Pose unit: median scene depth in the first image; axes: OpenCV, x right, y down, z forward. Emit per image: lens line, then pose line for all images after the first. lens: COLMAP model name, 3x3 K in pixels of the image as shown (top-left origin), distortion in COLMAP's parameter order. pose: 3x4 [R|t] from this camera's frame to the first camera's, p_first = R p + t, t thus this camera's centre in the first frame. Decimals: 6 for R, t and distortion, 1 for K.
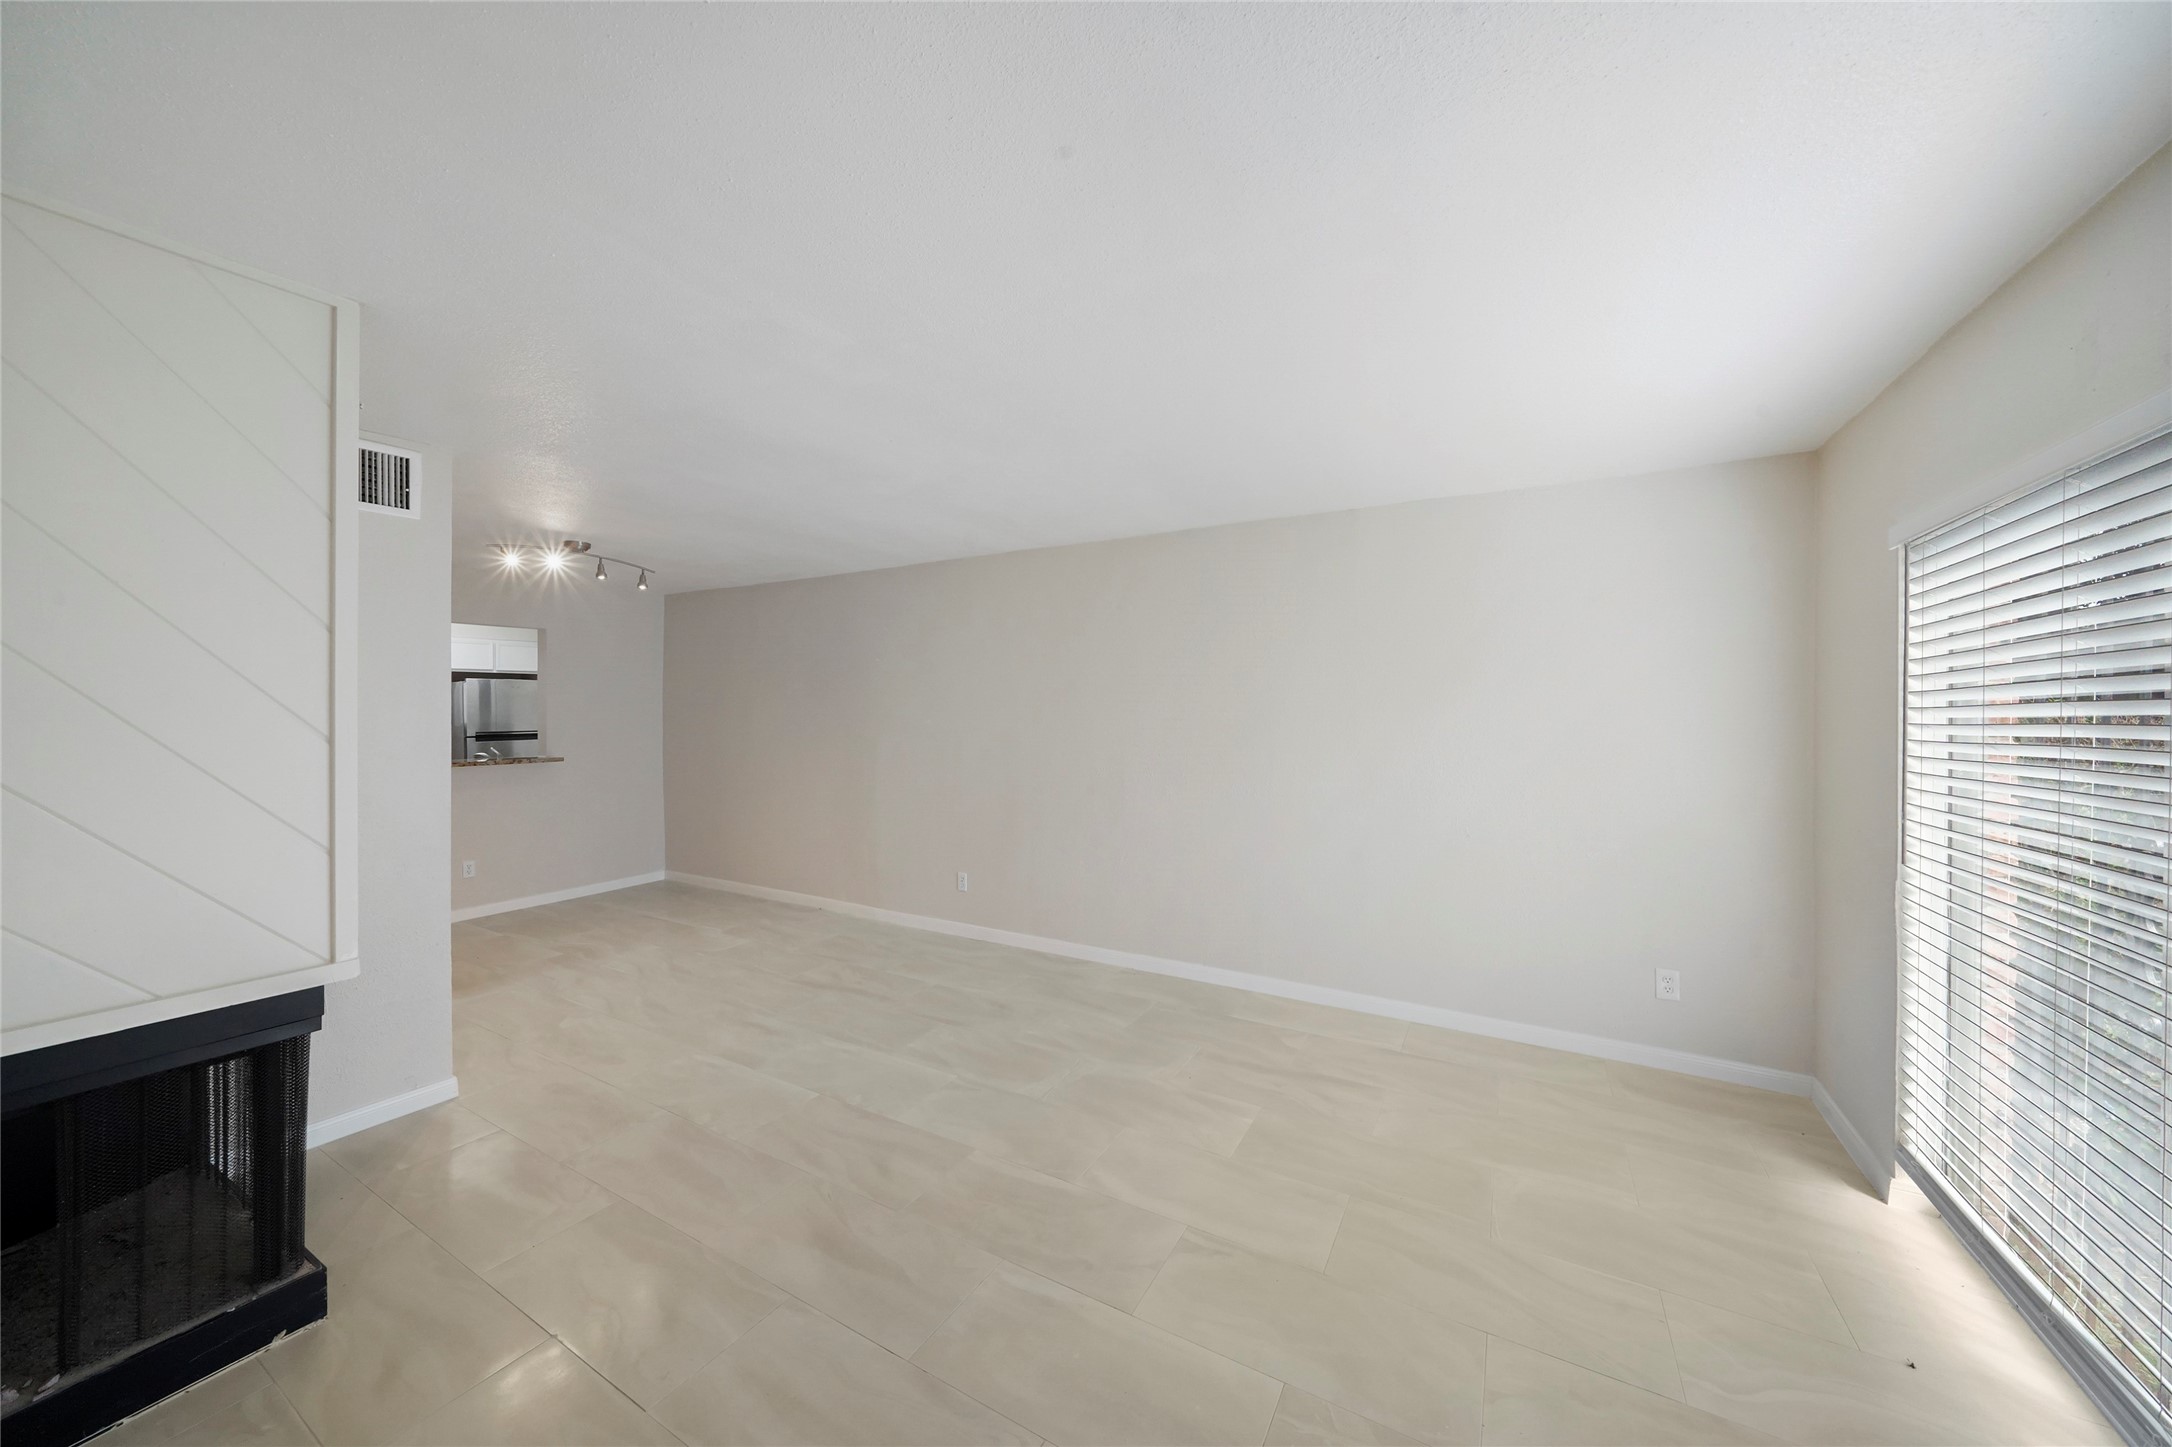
lens RADIAL K [[749.3, 0, 1086.0], [0, 749.3, 723.5], [0, 0, 1]] dist [-0.016281, 0.000053]
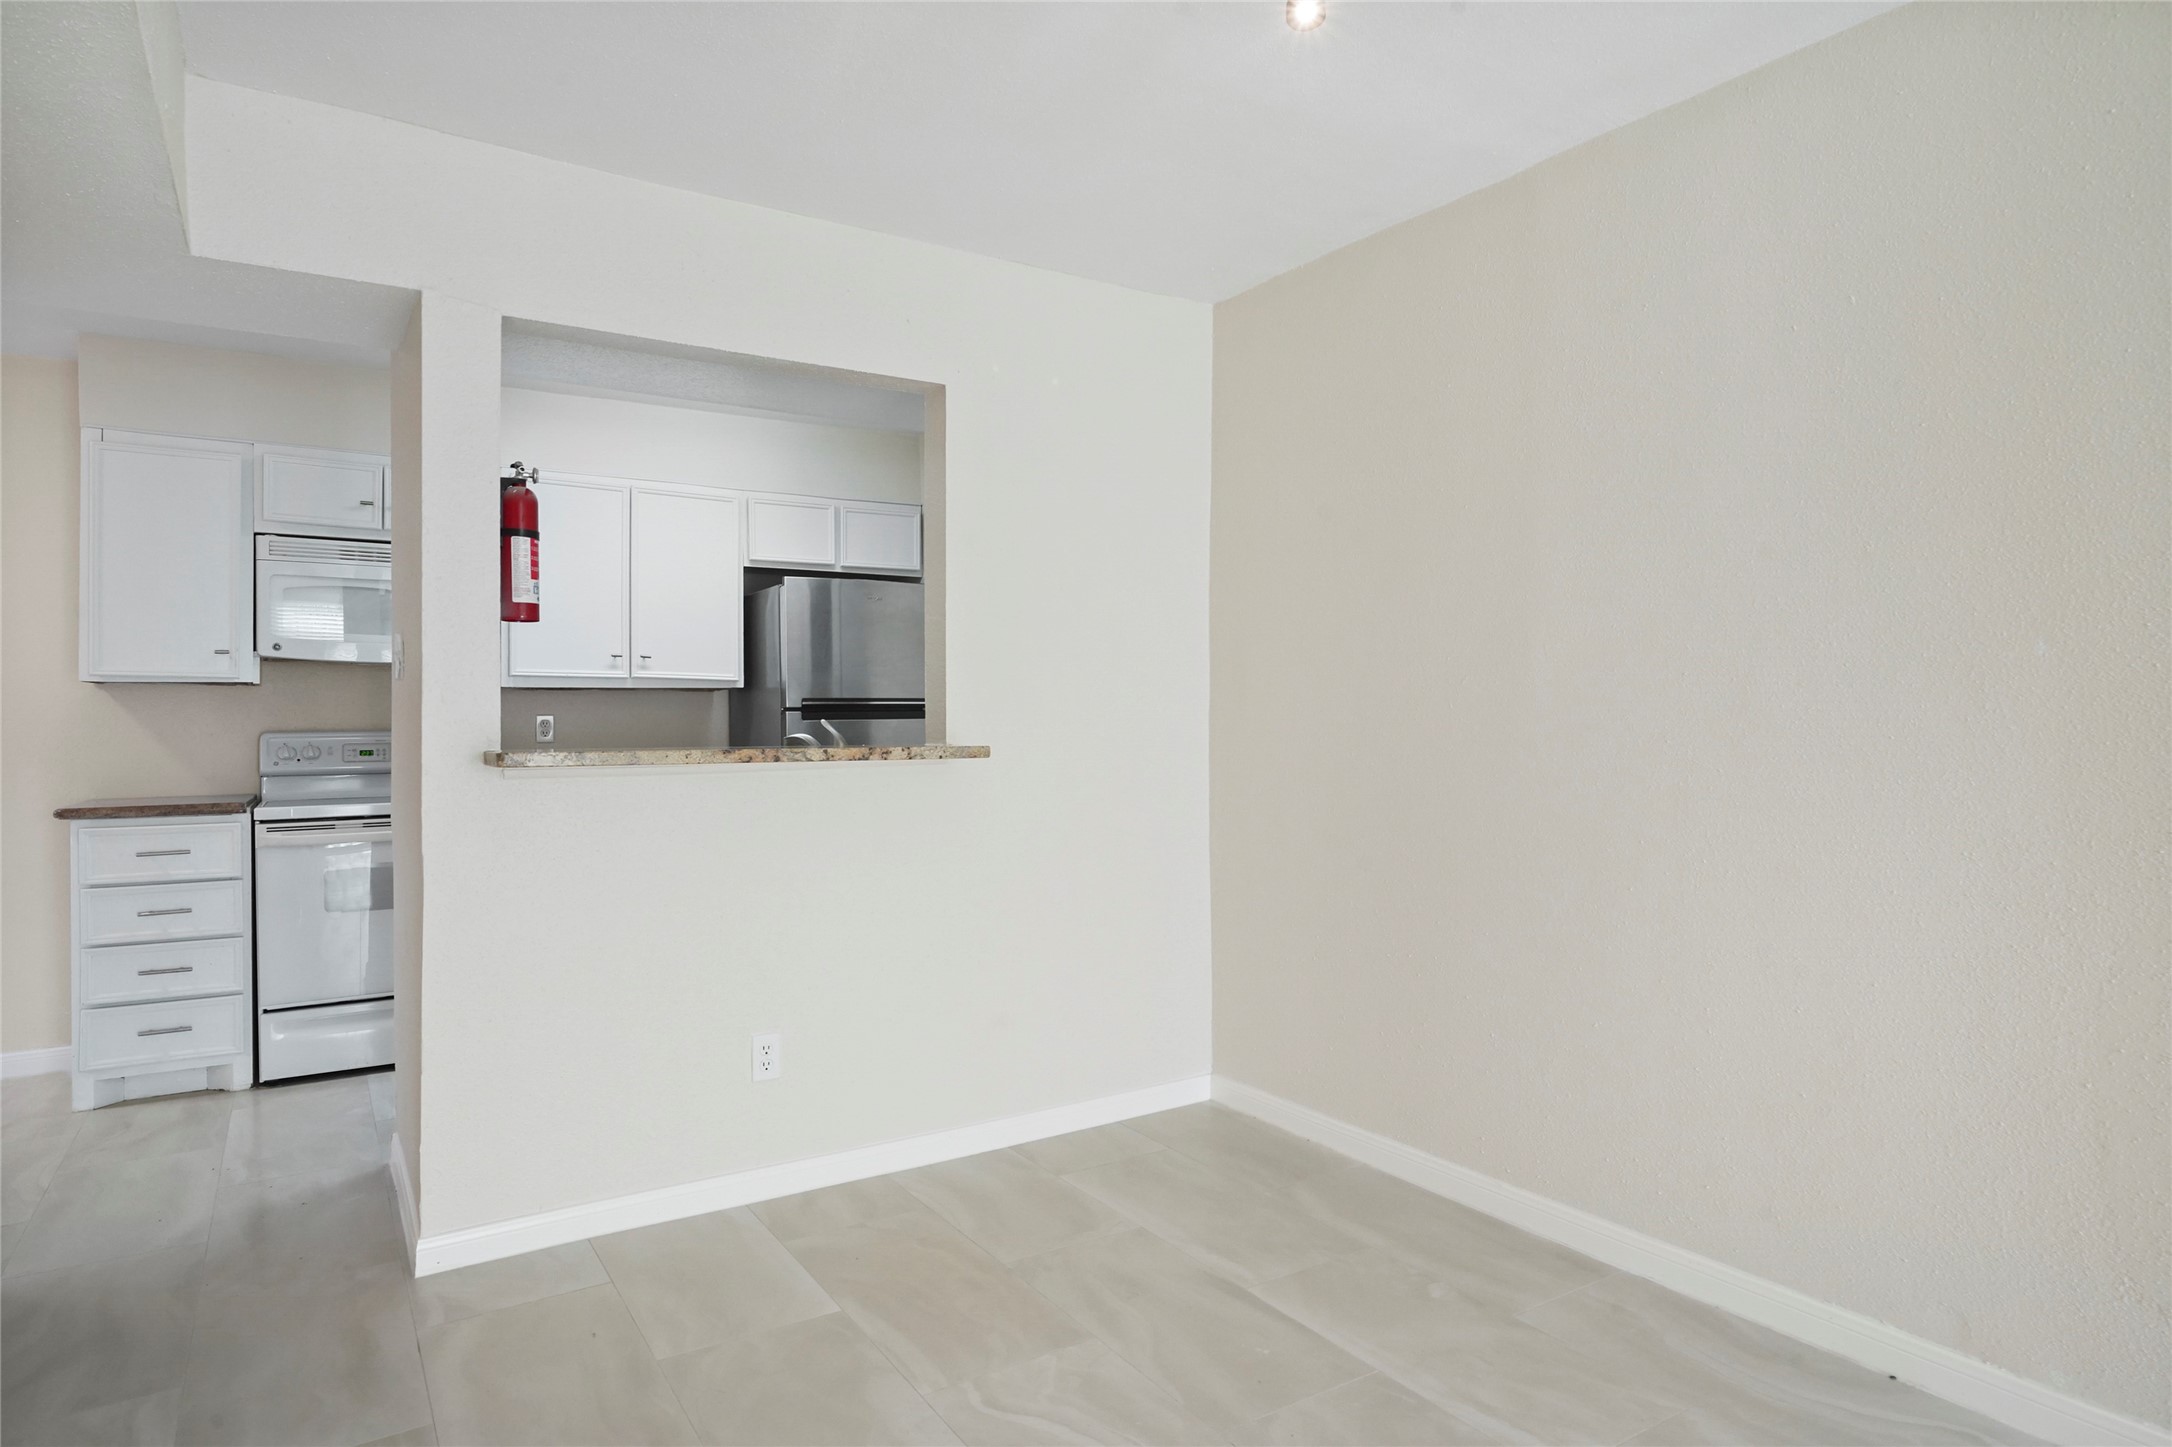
lens RADIAL K [[1190.0, 0, 1086.0], [0, 1190.0, 723.5], [0, 0, 1]] dist [-0.027598, -0.000480]
pose [[0.888554, 0.000817, -0.458771, -0.560222], [-0.005800, 0.999939, -0.009451, 0.051731], [0.458735, 0.011059, 0.888504, 0.721891]]
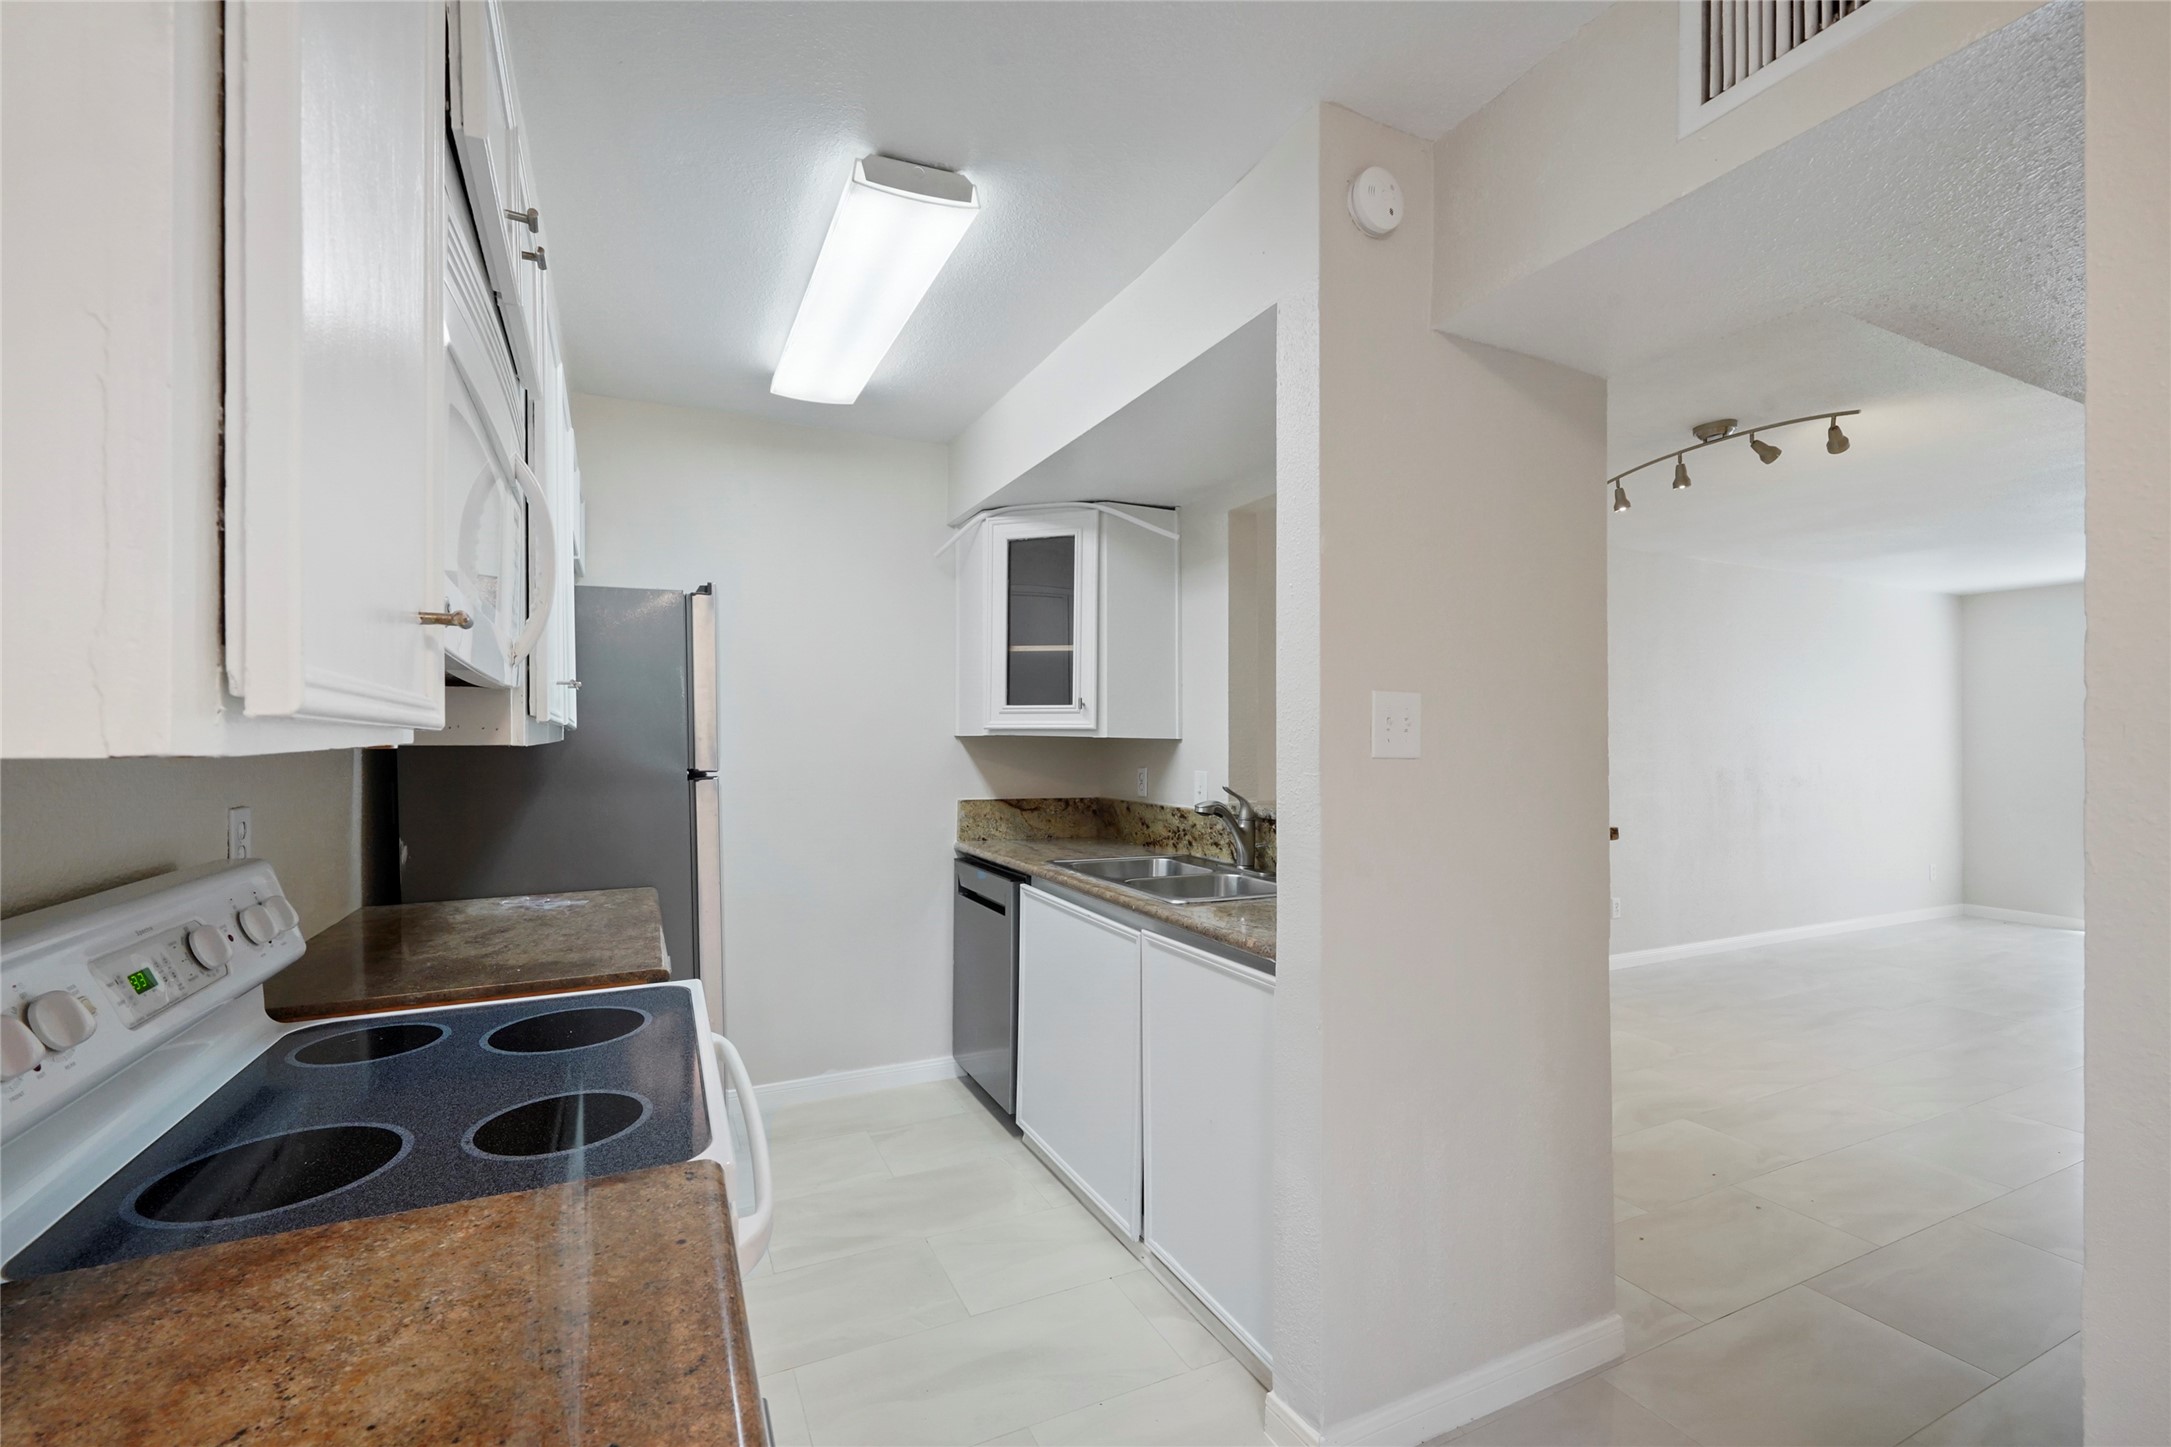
lens RADIAL K [[930.6, 0, 1085.5], [0, 930.6, 723.5], [0, 0, 1]] dist [0.000722, 0.000047]
pose [[0.577032, 0.010487, 0.816654, -1.725602], [0.006673, 0.999824, -0.017555, 0.010177], [-0.816694, 0.015580, 0.576860, 1.047292]]
